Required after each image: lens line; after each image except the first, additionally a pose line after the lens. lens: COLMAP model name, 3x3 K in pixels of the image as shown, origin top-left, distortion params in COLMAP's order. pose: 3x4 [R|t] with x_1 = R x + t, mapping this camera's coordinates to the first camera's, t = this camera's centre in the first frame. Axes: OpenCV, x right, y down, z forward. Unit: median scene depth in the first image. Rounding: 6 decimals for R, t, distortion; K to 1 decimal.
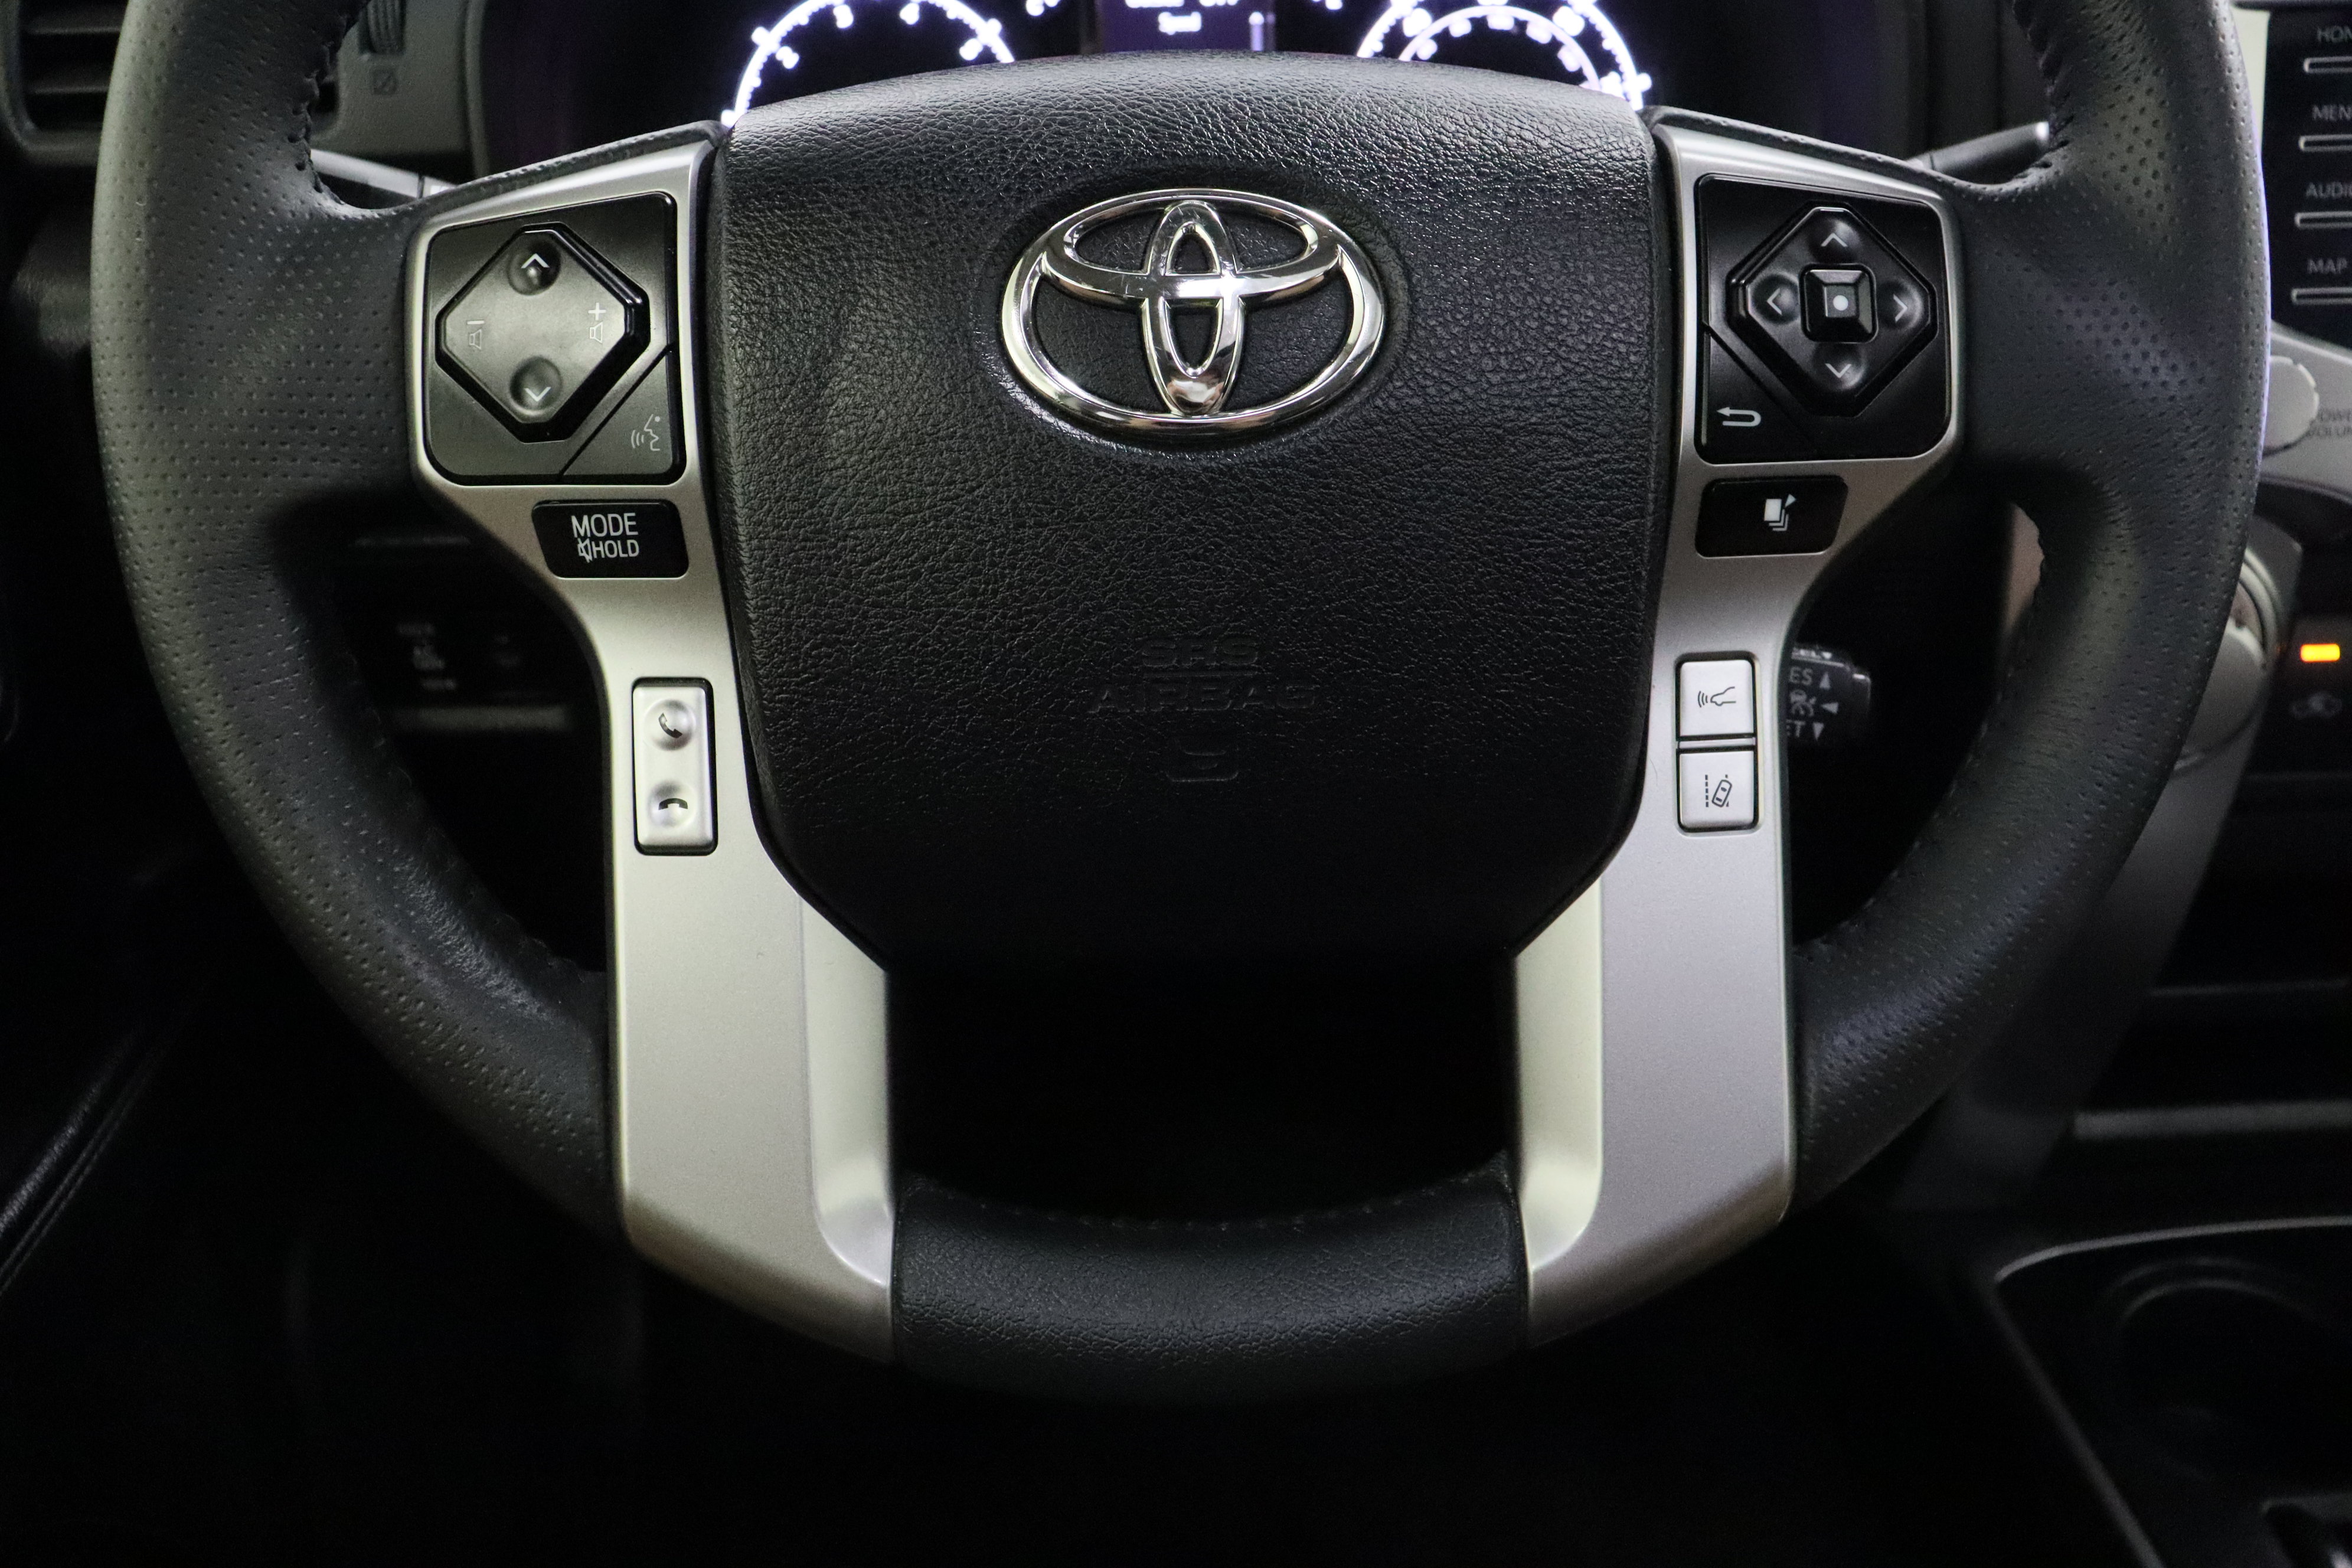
lens RADIAL K [[1878.3, 0, 1176.0], [0, 1878.3, 784.0], [0, 0, 1]] dist [-0.157633, 0.150986]
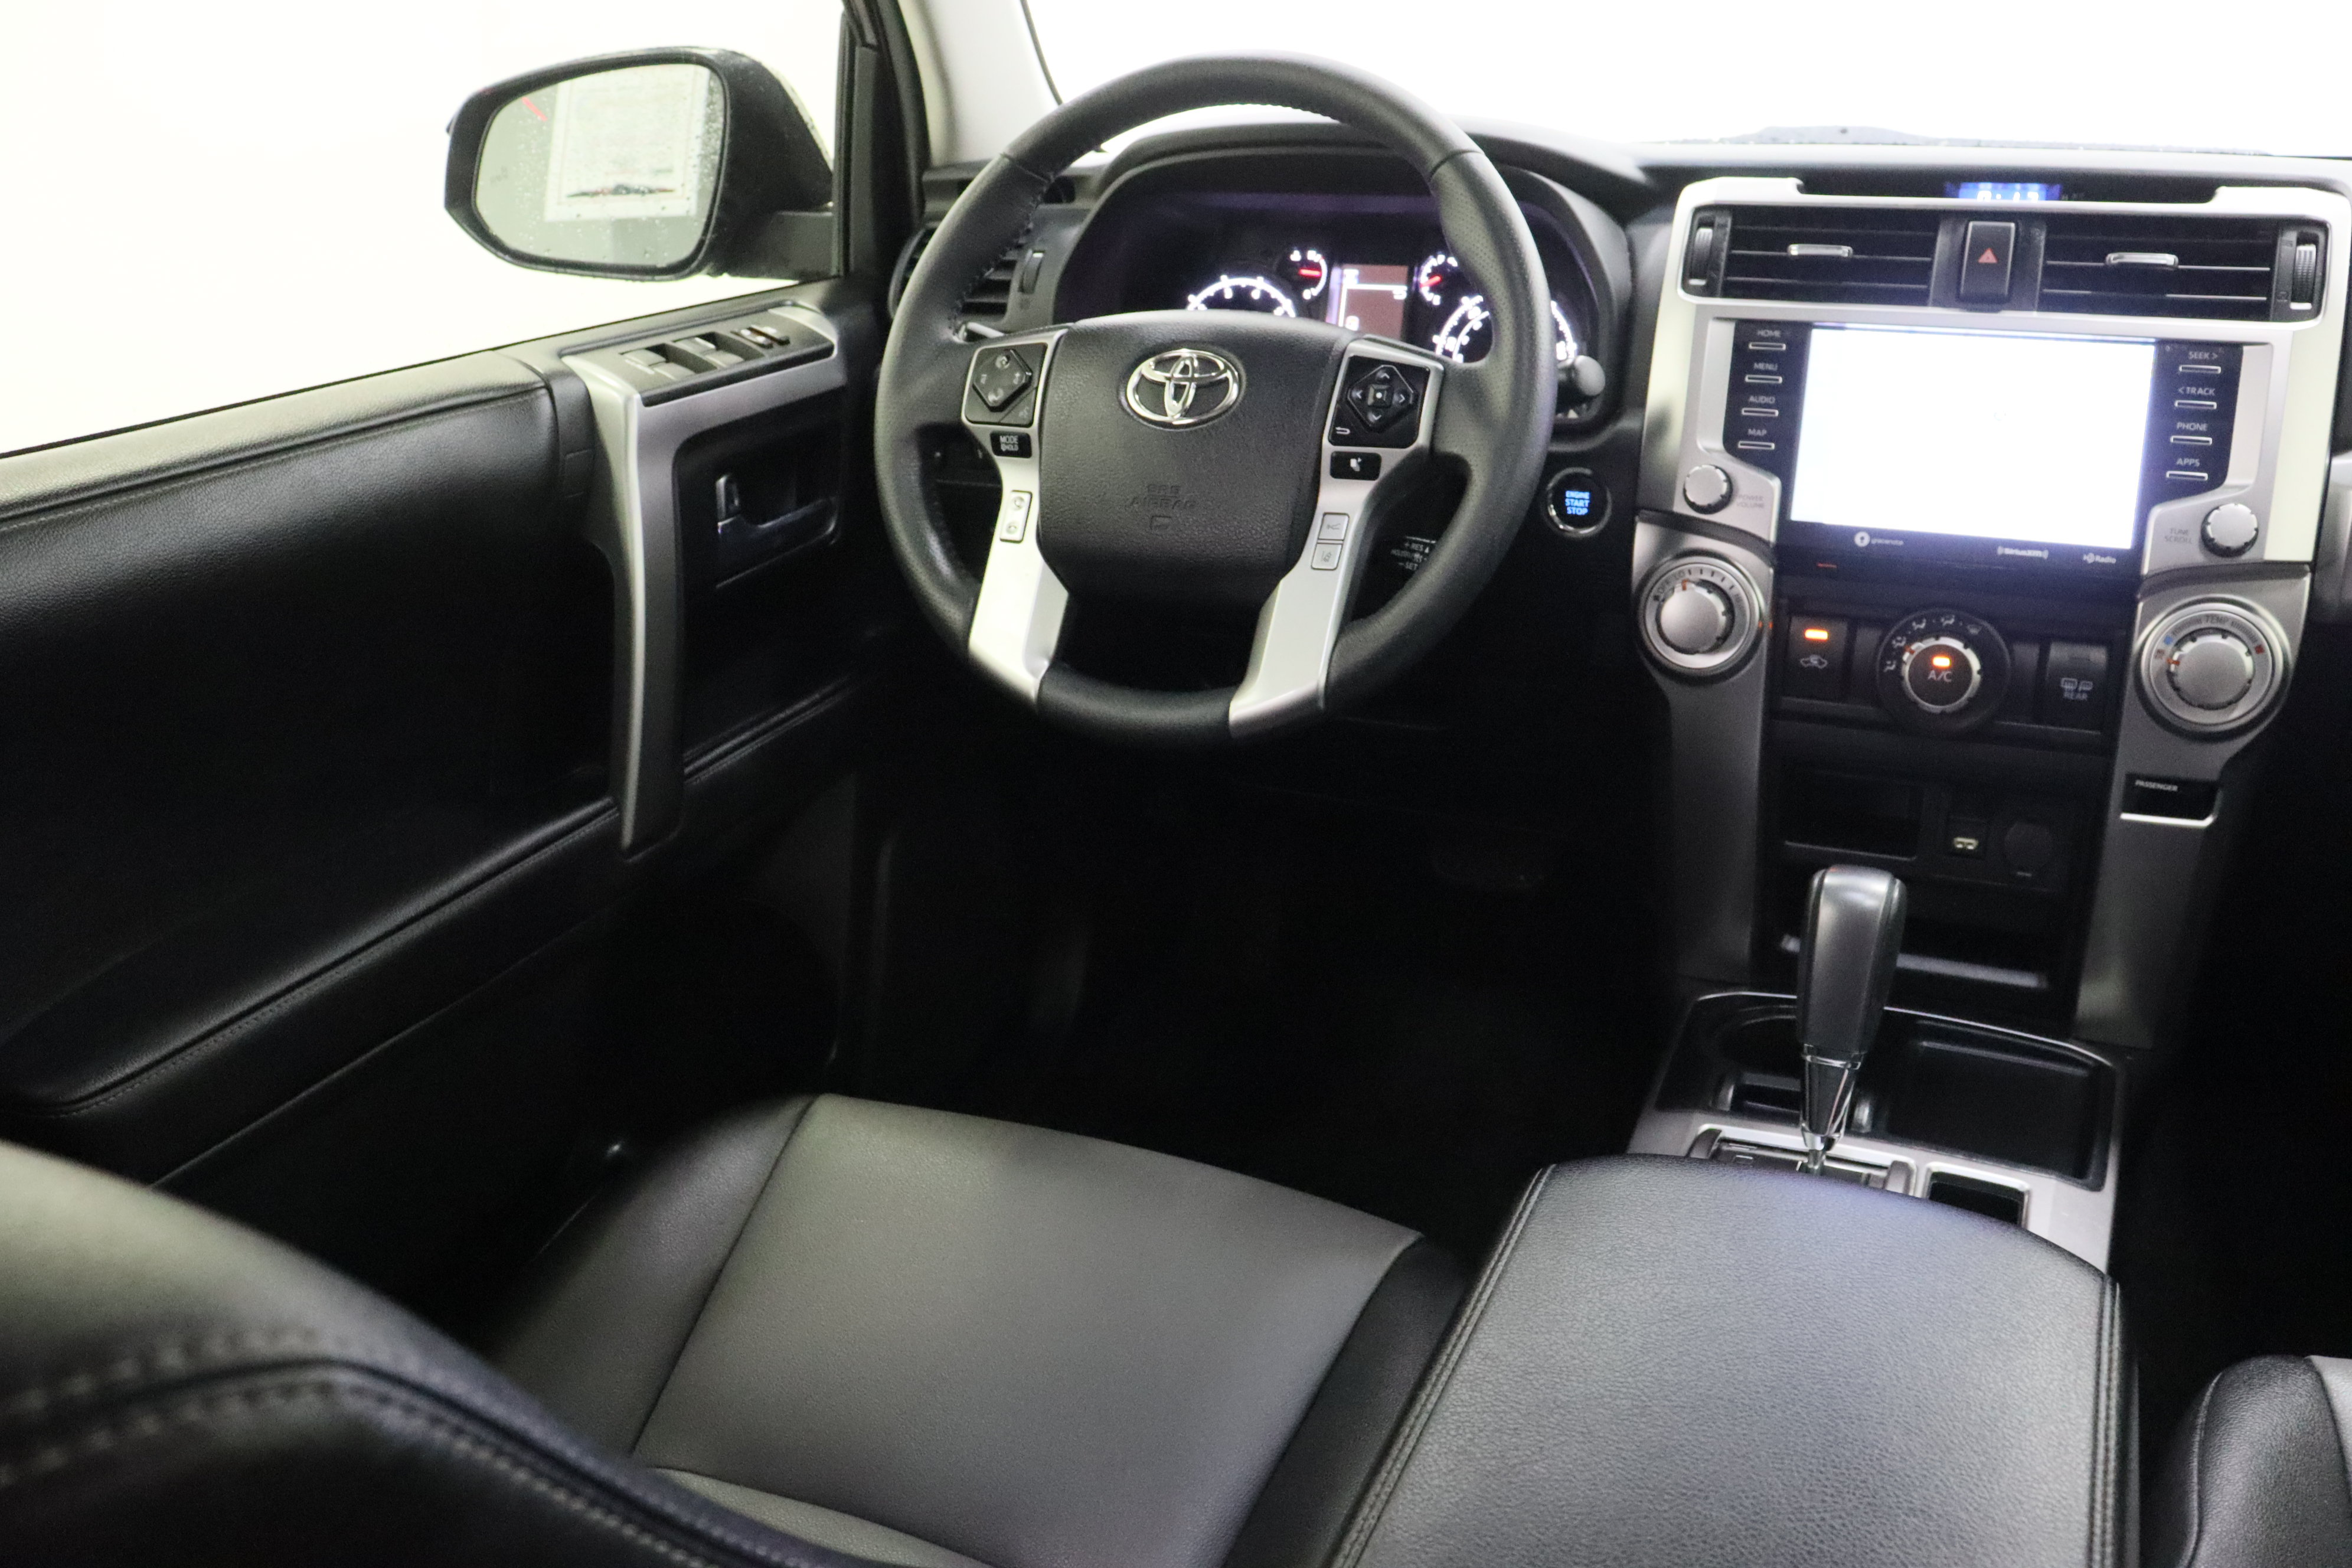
lens RADIAL K [[1878.3, 0, 1176.0], [0, 1878.3, 784.0], [0, 0, 1]] dist [-0.157633, 0.150986]
pose [[0.907933, 0.144441, -0.393440, 1.328615], [-0.196821, 0.975729, -0.095988, 0.704516], [0.370026, 0.164588, 0.914326, -1.781291]]
